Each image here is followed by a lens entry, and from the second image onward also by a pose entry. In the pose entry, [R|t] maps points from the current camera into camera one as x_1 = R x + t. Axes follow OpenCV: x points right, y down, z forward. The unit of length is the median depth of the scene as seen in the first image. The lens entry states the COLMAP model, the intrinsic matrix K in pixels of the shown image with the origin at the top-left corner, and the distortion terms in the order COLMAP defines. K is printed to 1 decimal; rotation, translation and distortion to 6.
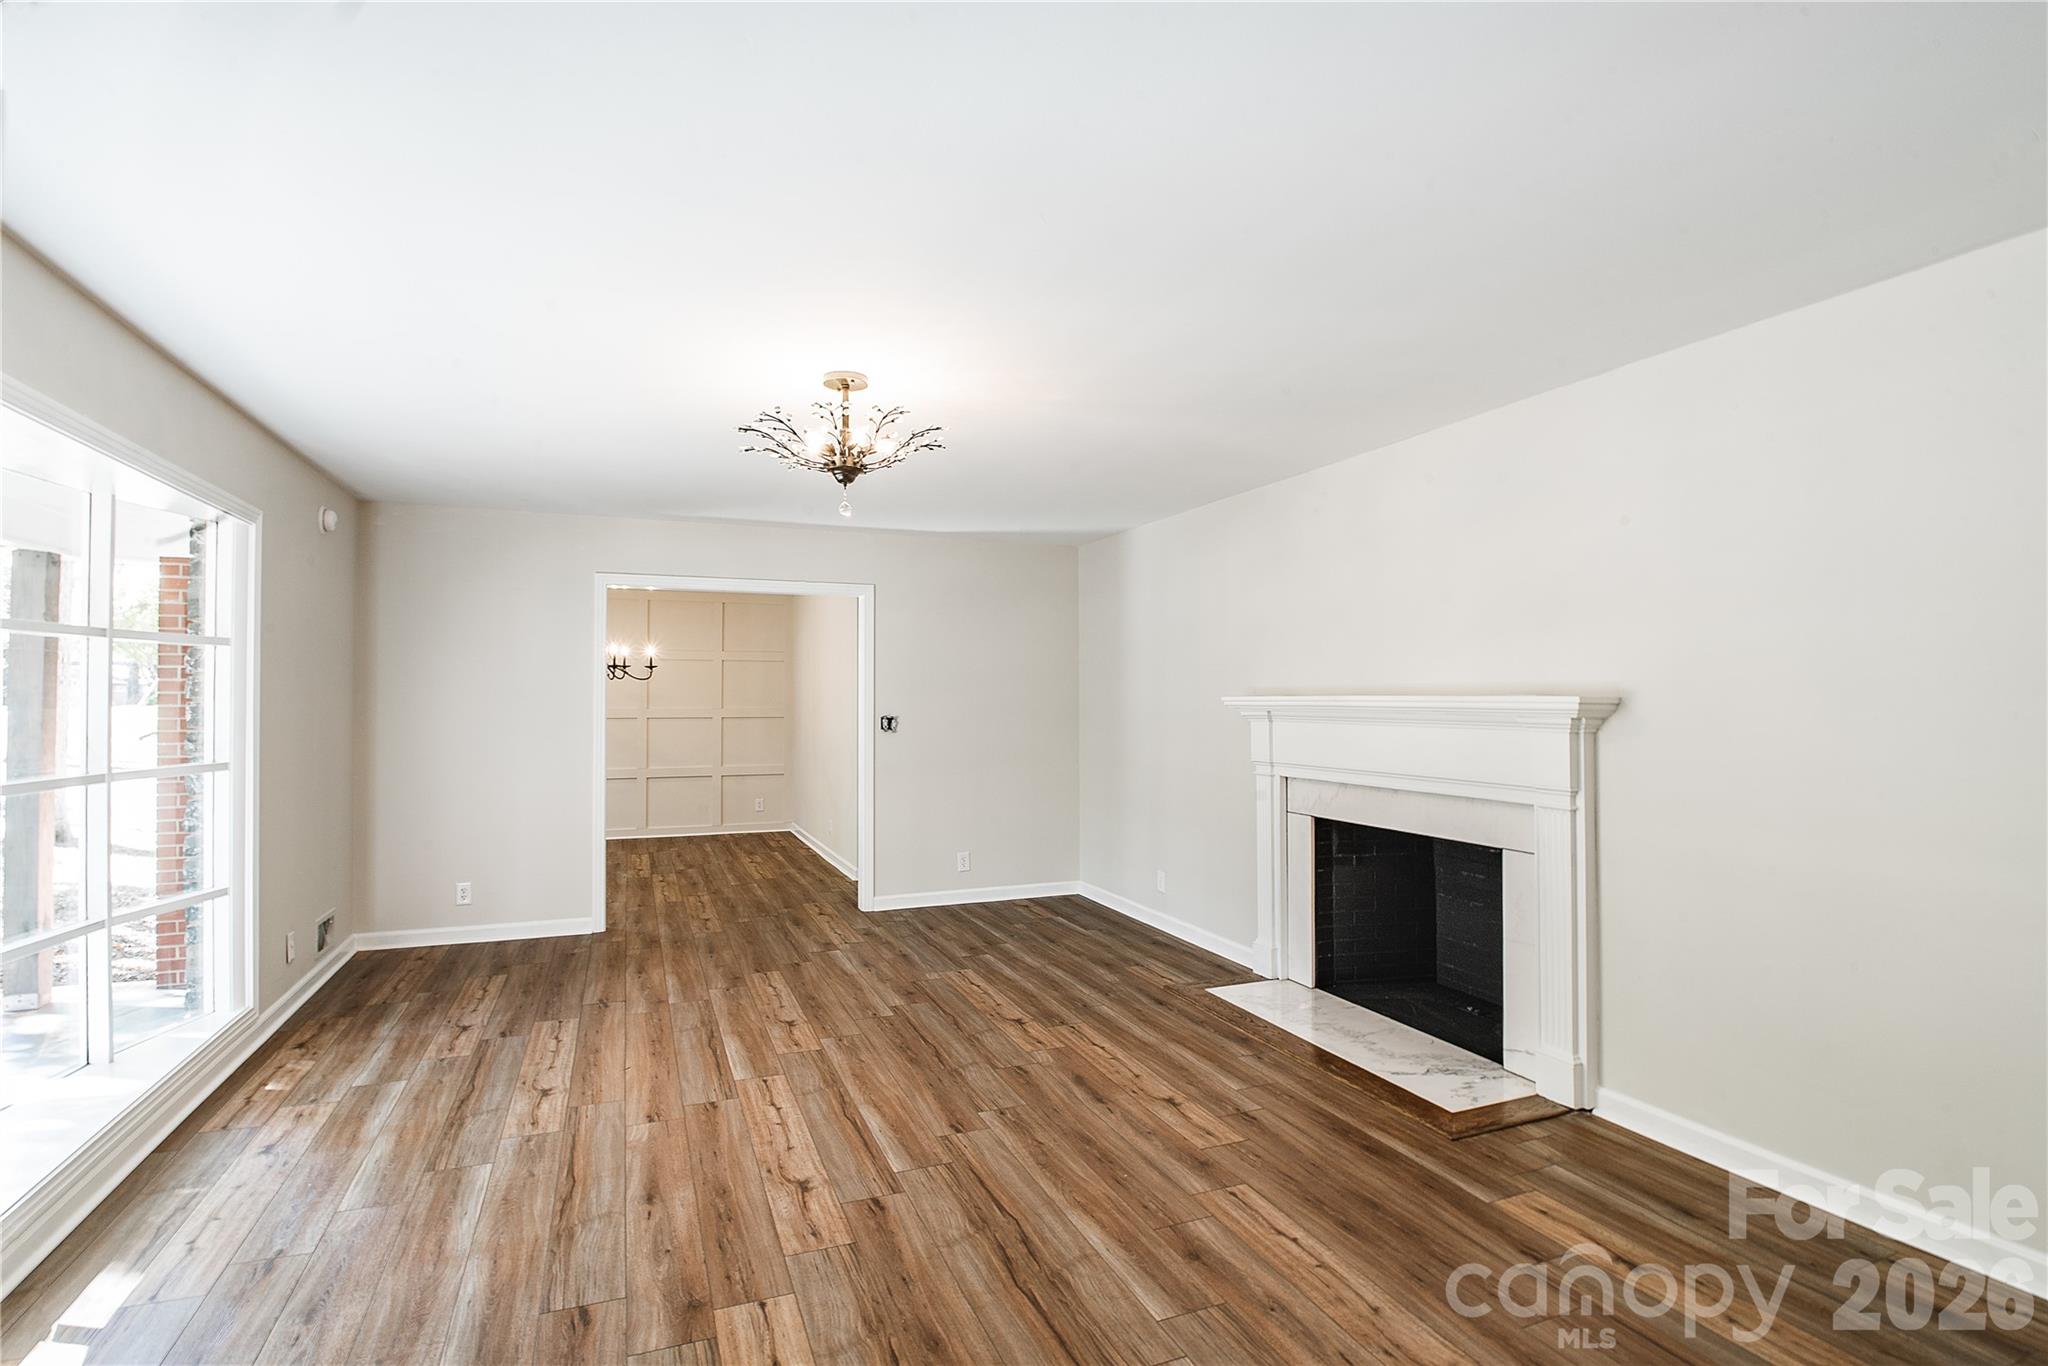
lens RADIAL K [[989.4, 0, 1057.6], [0, 989.4, 683.7], [0, 0, 1]] dist [-0.031160, 0.000091]
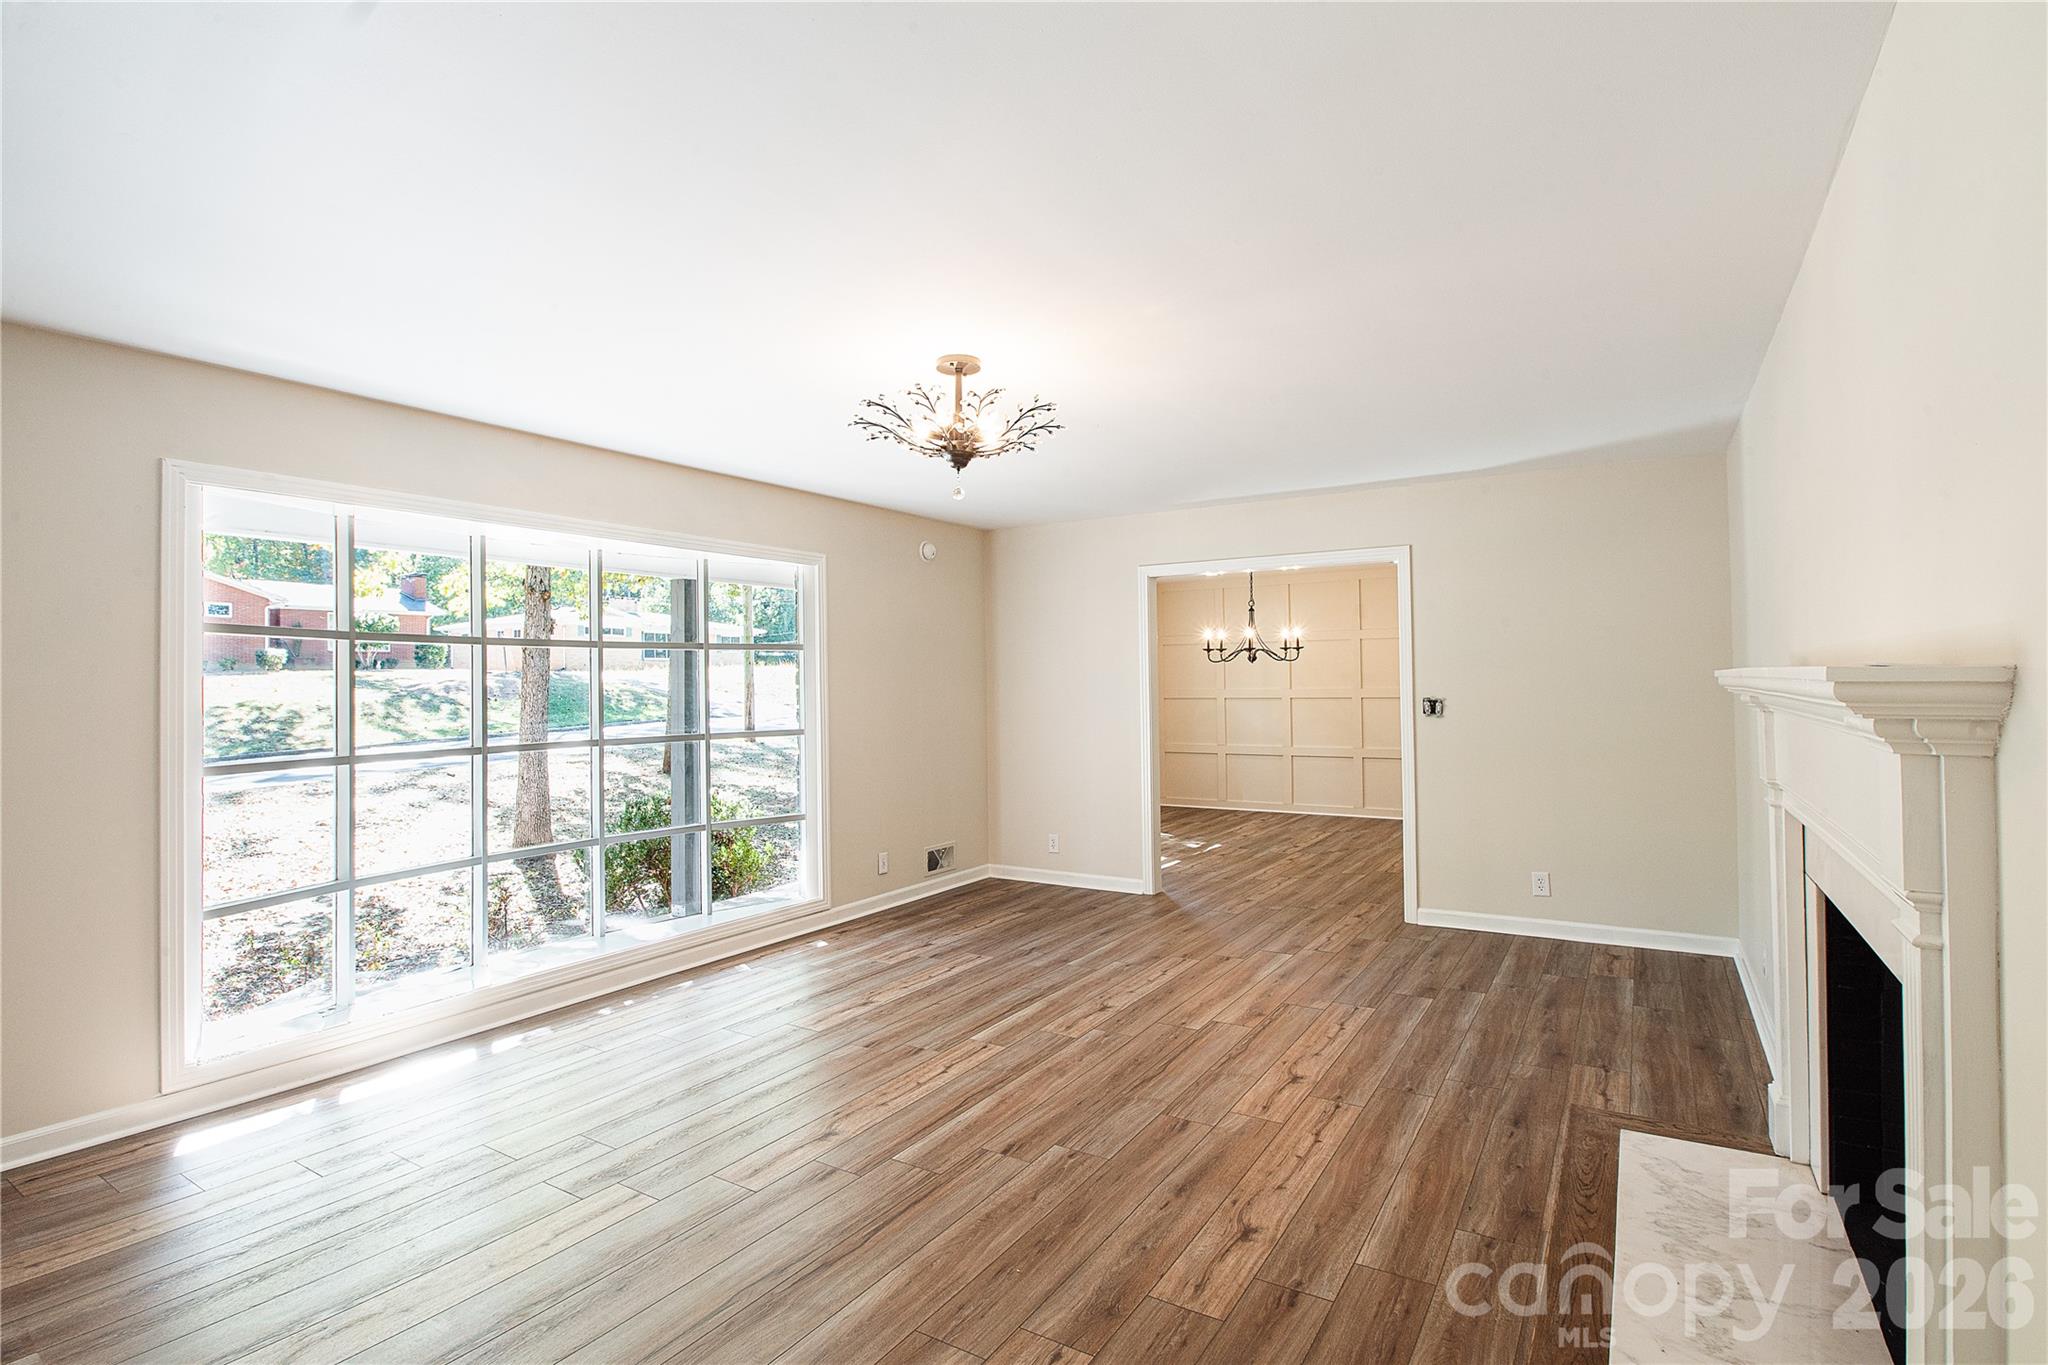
lens RADIAL K [[989.4, 0, 1057.6], [0, 989.4, 683.2], [0, 0, 1]] dist [-0.031160, 0.000091]
pose [[0.580583, -0.007675, -0.814165, 0.518477], [0.026498, 0.999604, 0.009473, 0.006001], [0.813770, -0.027073, 0.580557, 0.393007]]
